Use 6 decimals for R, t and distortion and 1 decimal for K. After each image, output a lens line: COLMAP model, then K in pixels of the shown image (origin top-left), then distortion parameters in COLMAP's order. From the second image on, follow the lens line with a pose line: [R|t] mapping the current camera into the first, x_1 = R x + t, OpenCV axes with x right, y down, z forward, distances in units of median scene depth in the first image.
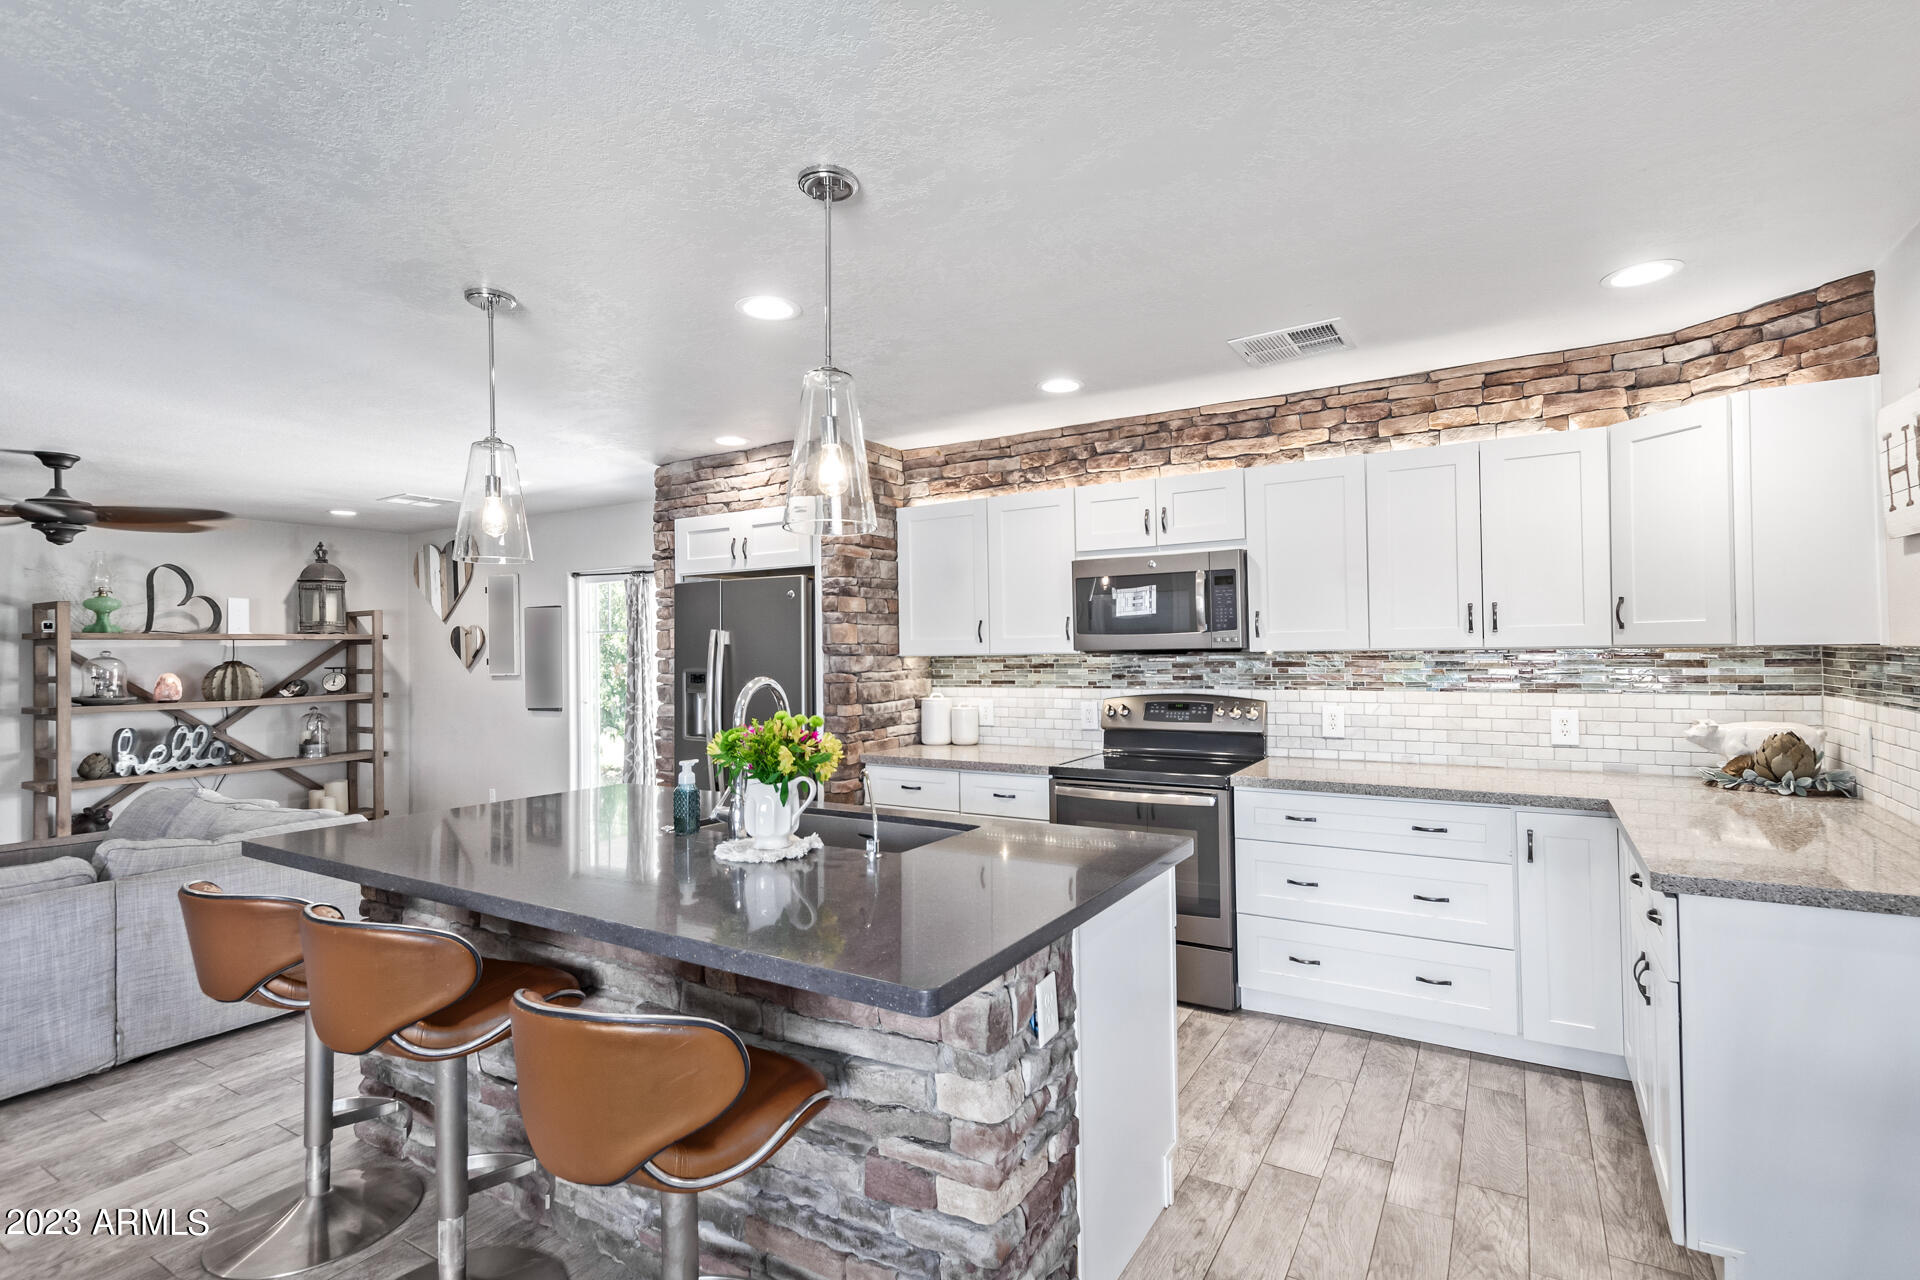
lens RADIAL K [[903.4, 0, 963.2], [0, 903.4, 642.8], [0, 0, 1]] dist [0.008405, -0.001963]
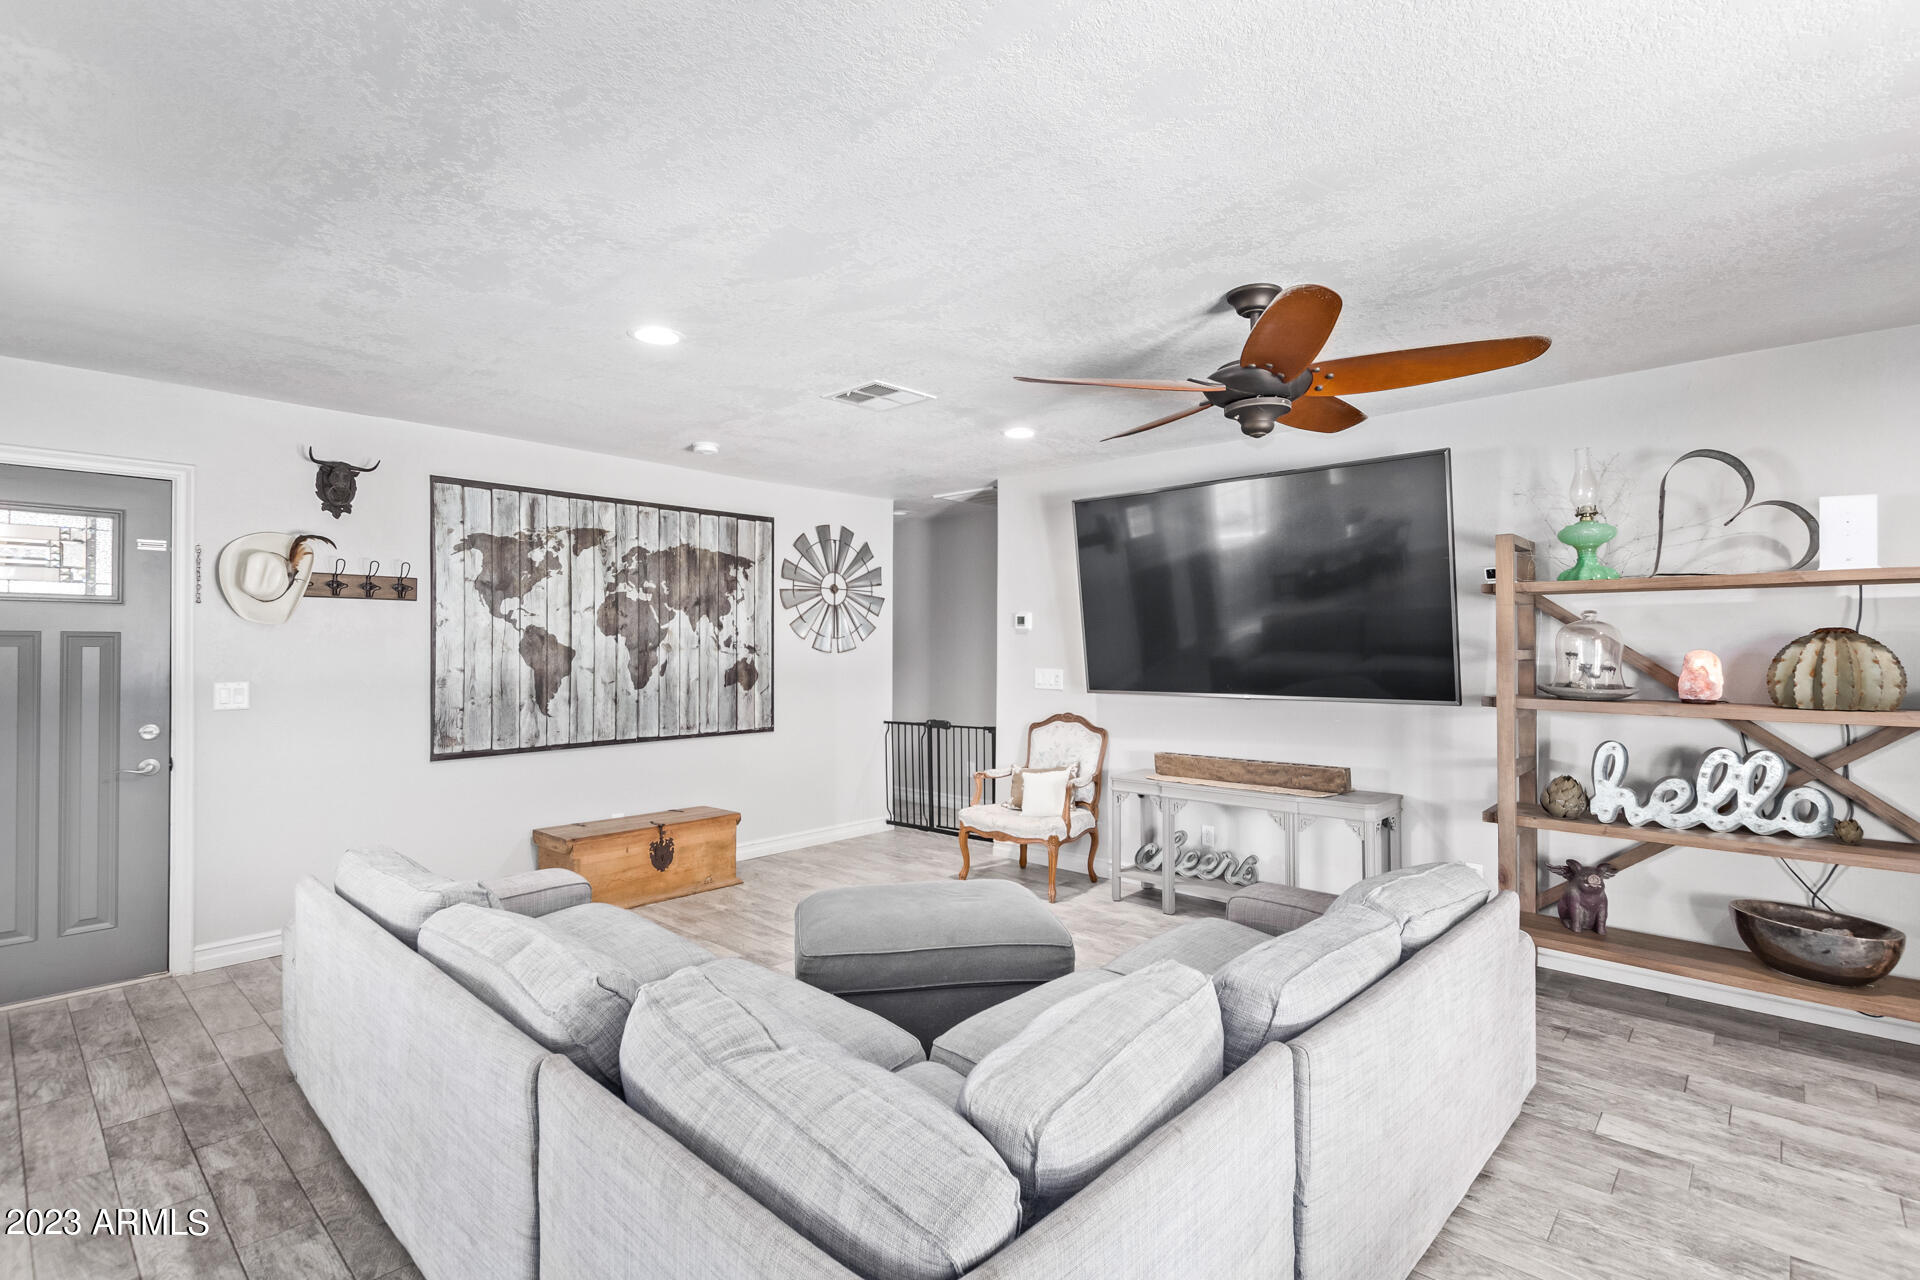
lens RADIAL K [[903.4, 0, 971.8], [0, 903.4, 638.5], [0, 0, 1]] dist [0.008405, -0.001963]
pose [[-0.200265, 0.009695, -0.979694, -0.357385], [0.014628, 0.999869, 0.006905, 0.023405], [0.979633, -0.012948, -0.200381, 0.959578]]
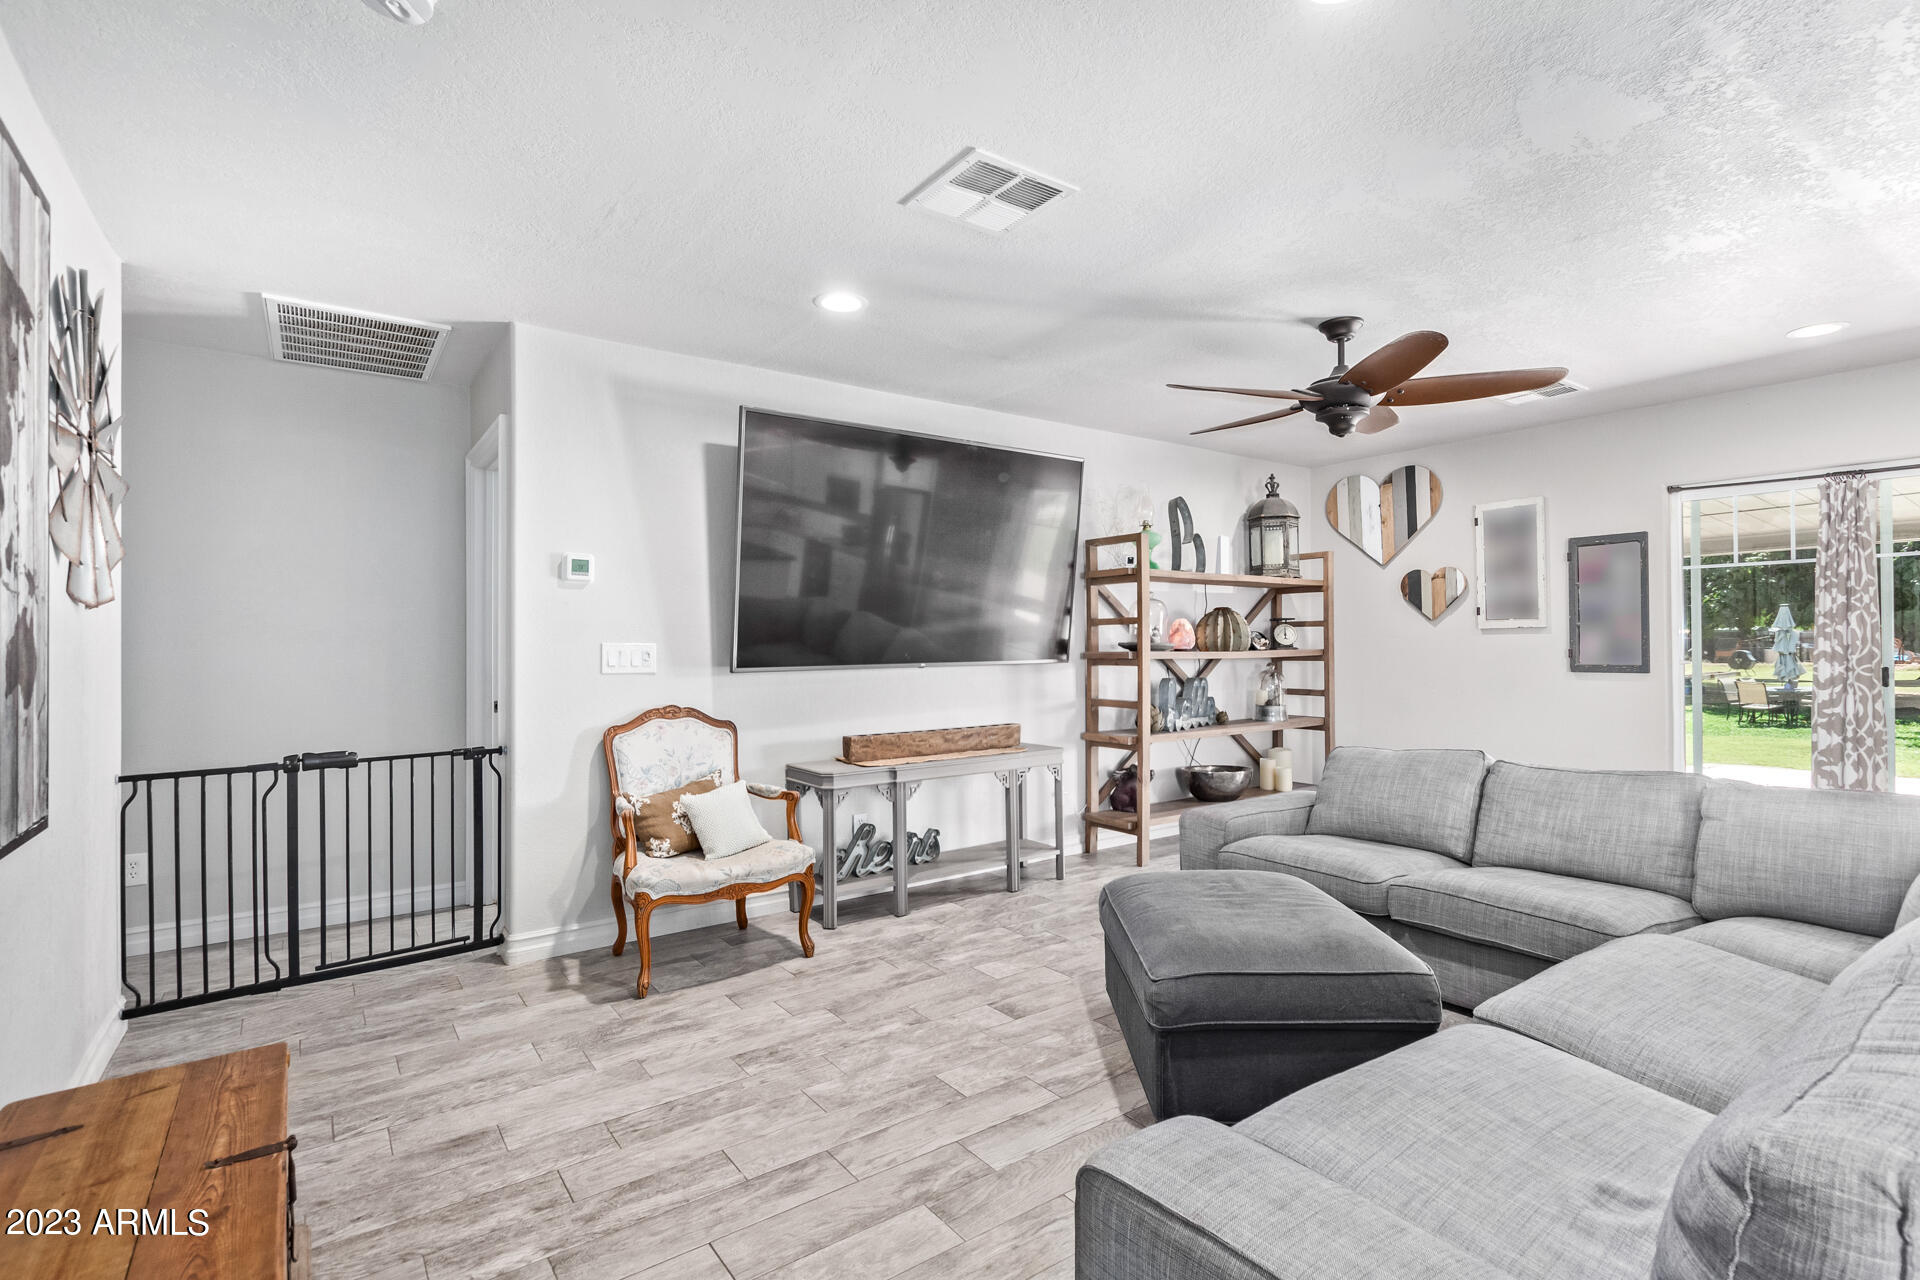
lens RADIAL K [[903.4, 0, 968.2], [0, 903.4, 640.4], [0, 0, 1]] dist [0.008405, -0.001963]
pose [[0.920760, 0.006589, -0.390073, -1.018652], [-0.003305, 0.999953, 0.009091, 0.066302], [0.390115, -0.007081, 0.920739, 0.140690]]
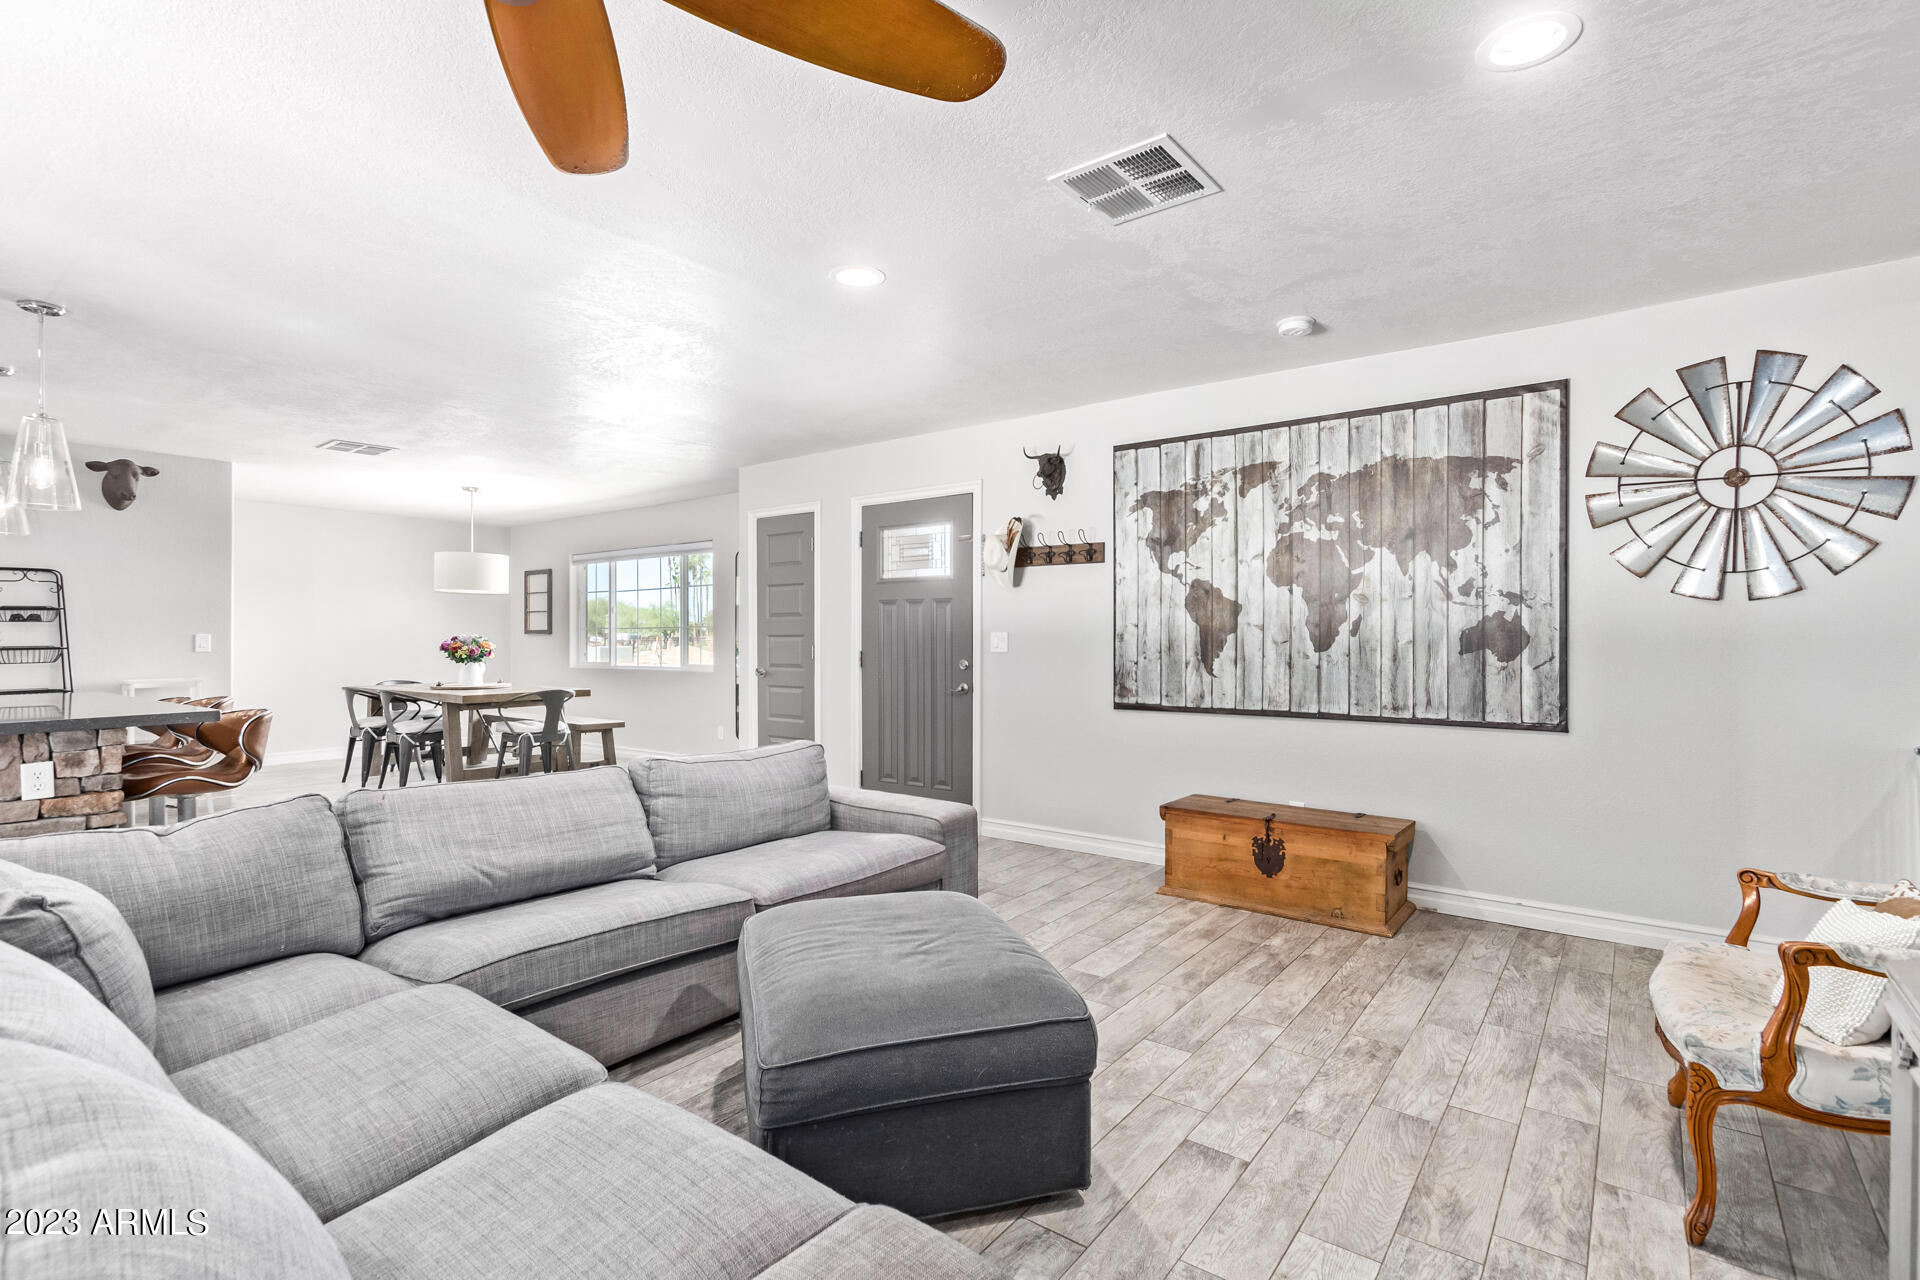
lens RADIAL K [[903.4, 0, 956.4], [0, 903.4, 636.7], [0, 0, 1]] dist [0.008405, -0.001963]
pose [[-0.992470, 0.018368, 0.121105, -1.186889], [0.016993, 0.999779, -0.012377, 0.082278], [-0.121305, -0.010226, -0.992563, 1.285198]]
